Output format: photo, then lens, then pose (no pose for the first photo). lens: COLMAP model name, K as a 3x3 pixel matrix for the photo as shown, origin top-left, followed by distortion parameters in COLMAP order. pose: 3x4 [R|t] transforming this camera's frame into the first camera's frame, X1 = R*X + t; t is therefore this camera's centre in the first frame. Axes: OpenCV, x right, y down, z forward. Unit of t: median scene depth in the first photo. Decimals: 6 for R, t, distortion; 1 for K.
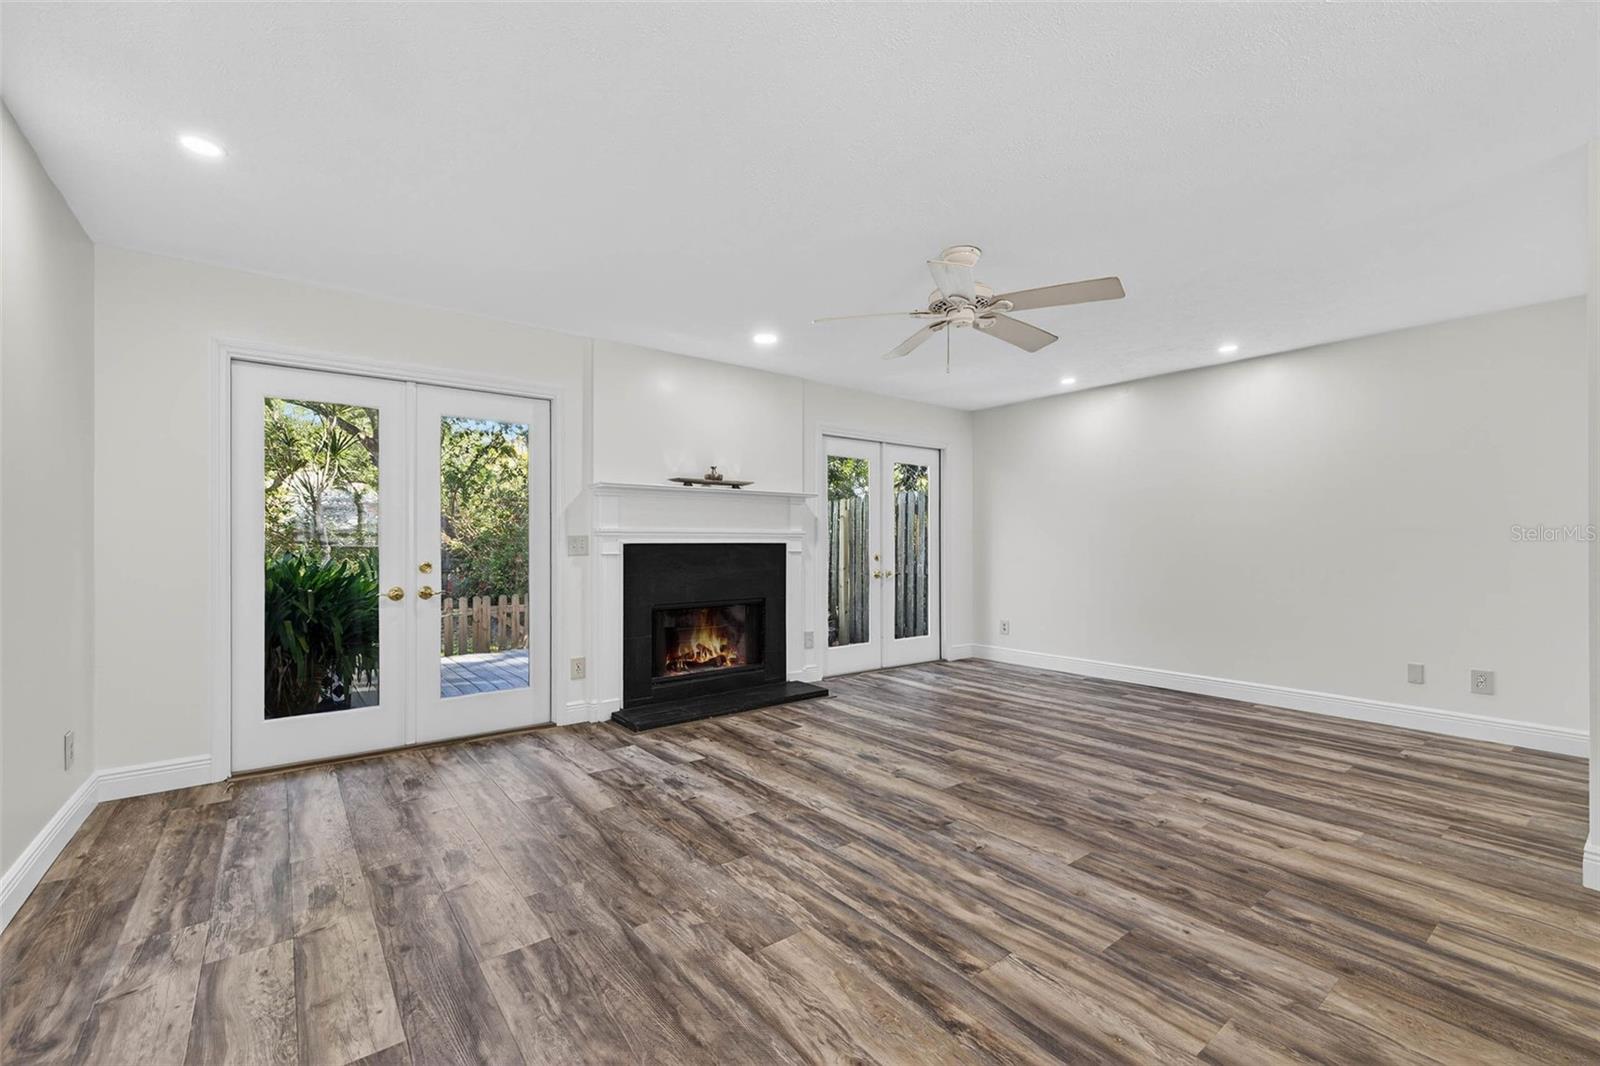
lens RADIAL K [[679.3, 0, 793.9], [0, 679.3, 539.0], [0, 0, 1]] dist [-0.002071, -0.000341]
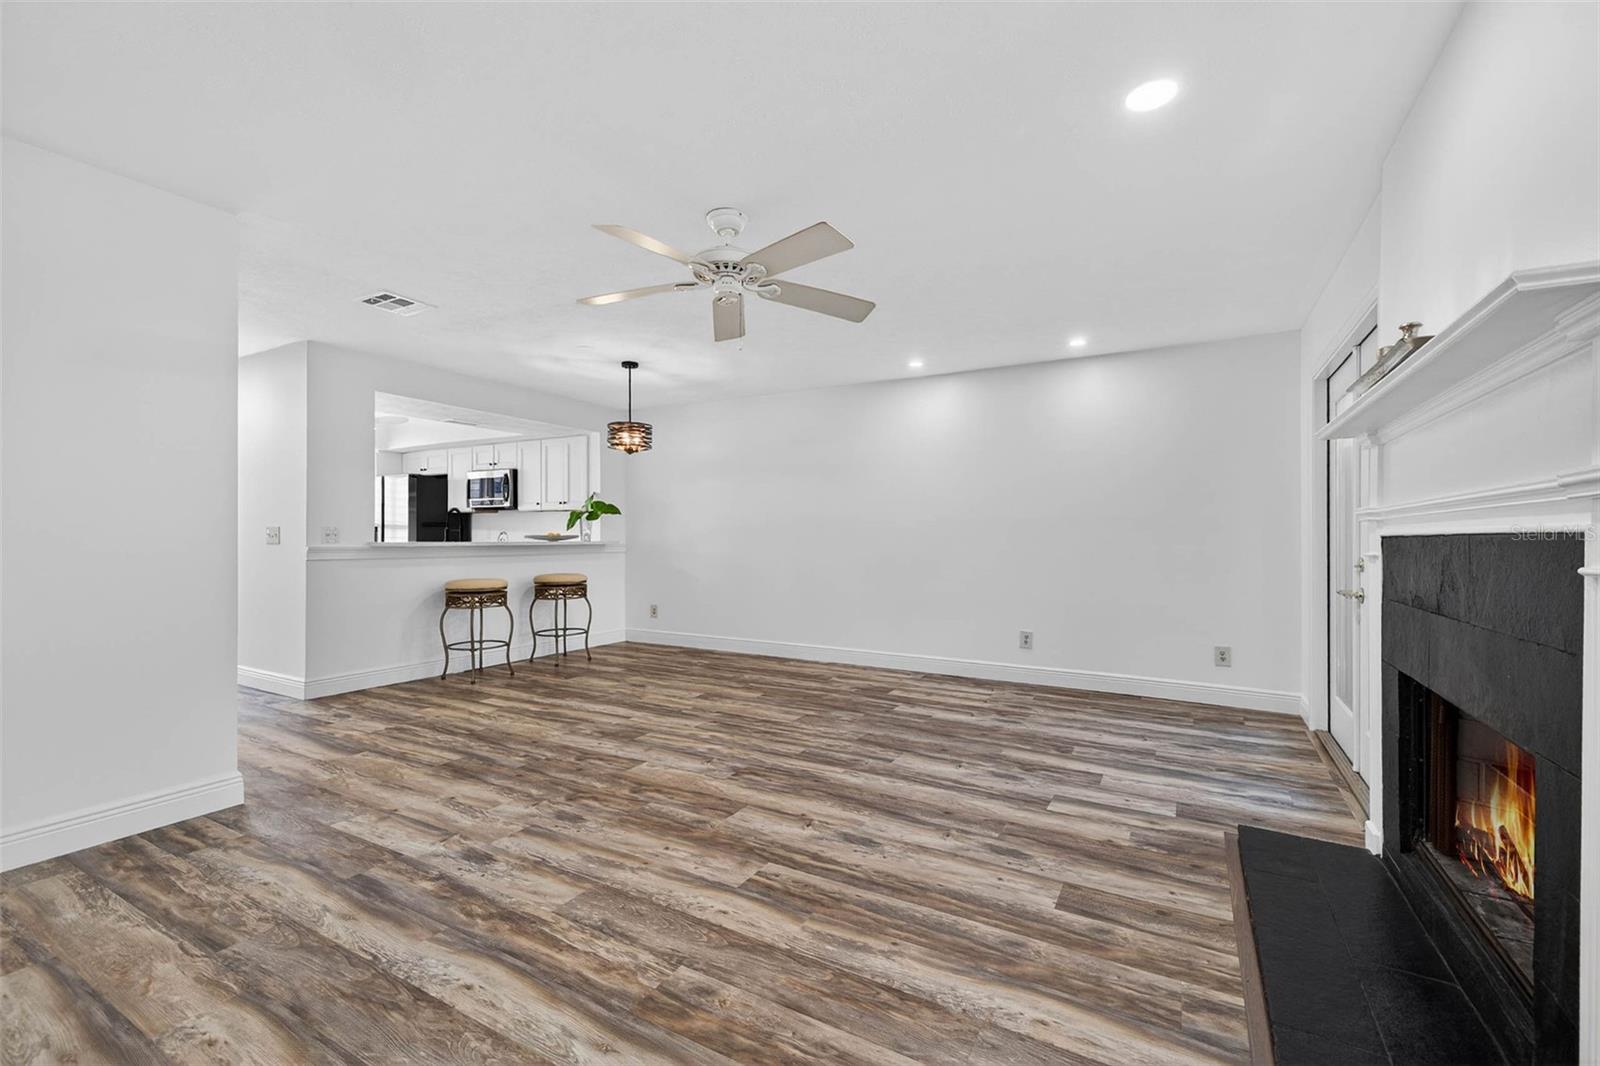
lens RADIAL K [[679.3, 0, 803.7], [0, 679.3, 533.4], [0, 0, 1]] dist [-0.002071, -0.000341]
pose [[-0.920939, -0.003761, -0.389688, 0.558898], [0.000156, 0.999950, -0.010021, 0.015247], [0.389706, -0.009289, -0.920893, 2.072773]]
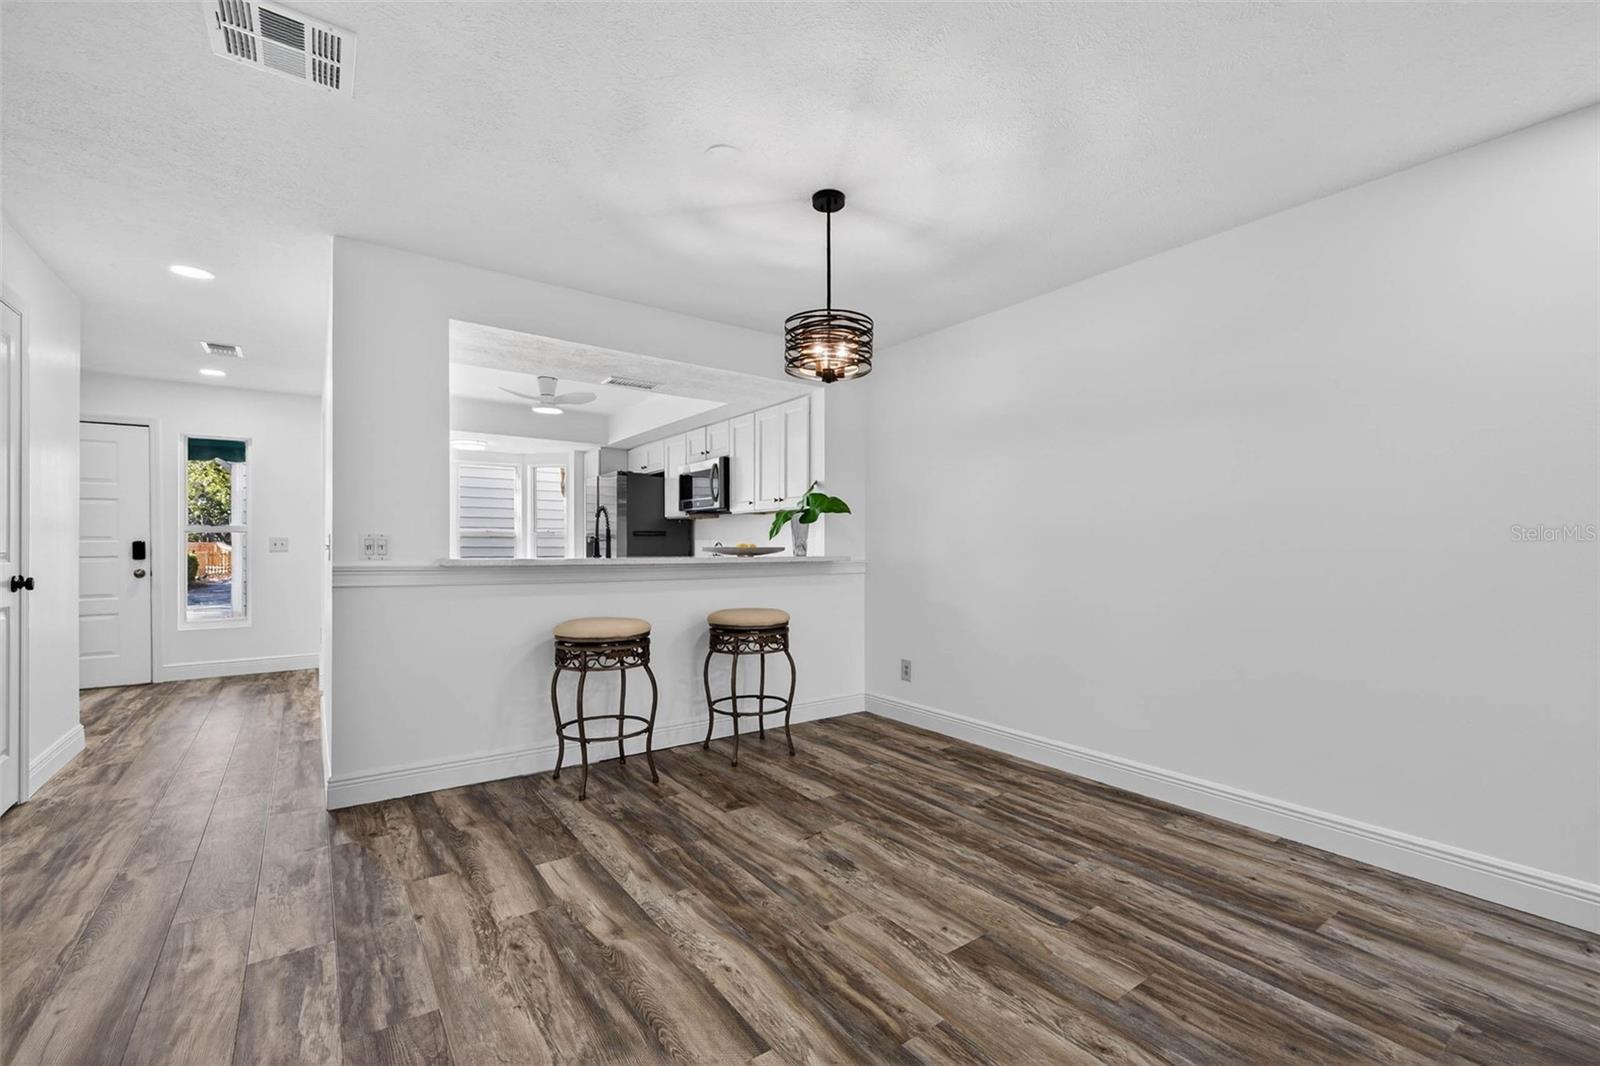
lens RADIAL K [[679.3, 0, 800.3], [0, 679.3, 548.6], [0, 0, 1]] dist [-0.002071, -0.000341]
pose [[-0.999508, -0.003264, 0.031206, 0.392483], [-0.003401, 0.999985, -0.004334, 0.010478], [-0.031192, -0.004438, -0.999504, 1.483457]]
